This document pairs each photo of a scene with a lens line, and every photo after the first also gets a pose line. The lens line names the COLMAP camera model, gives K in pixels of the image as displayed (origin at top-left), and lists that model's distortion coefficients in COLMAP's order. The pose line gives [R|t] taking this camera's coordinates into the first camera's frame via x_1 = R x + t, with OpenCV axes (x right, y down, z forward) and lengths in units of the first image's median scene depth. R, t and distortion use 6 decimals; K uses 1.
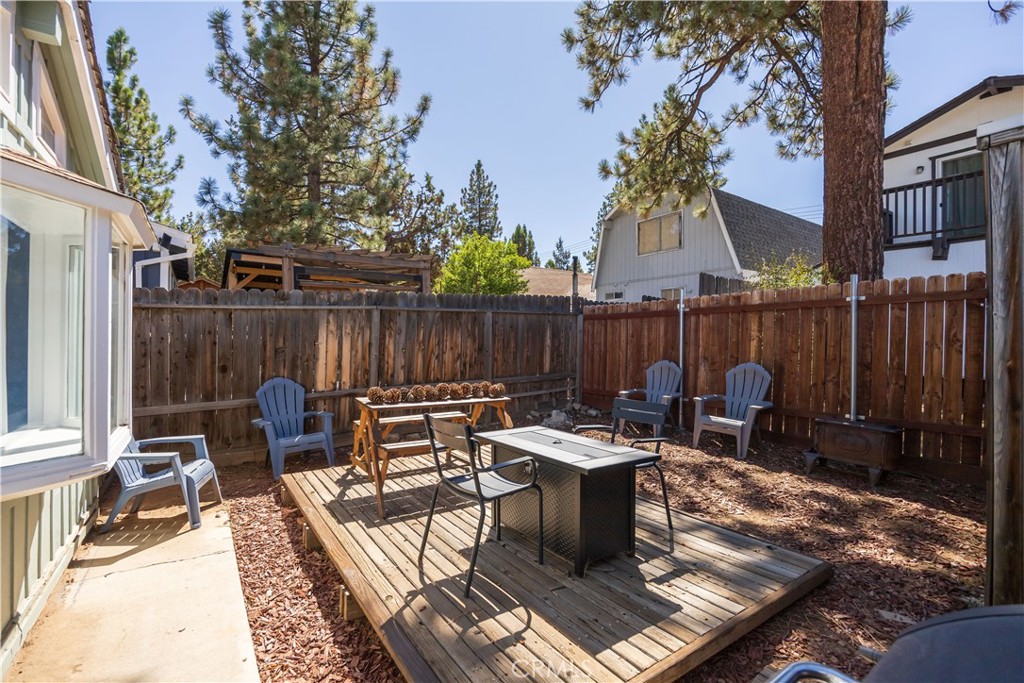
lens RADIAL K [[451.1, 0, 512.0], [0, 451.1, 341.5], [0, 0, 1]] dist [-0.002058, -0.000413]
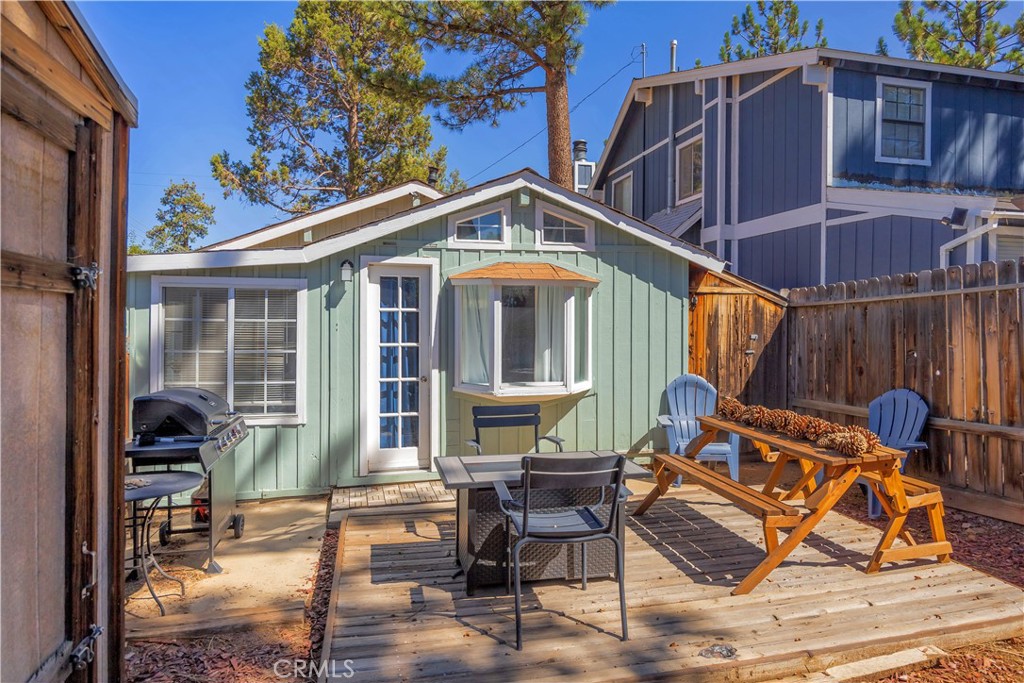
lens RADIAL K [[612.6, 0, 512.0], [0, 612.6, 341.5], [0, 0, 1]] dist [0.000954, -0.000150]
pose [[-0.371881, 0.026893, -0.927891, 0.629660], [-0.004247, 0.999520, 0.030671, -0.026810], [0.928271, 0.015347, -0.371589, 0.714064]]
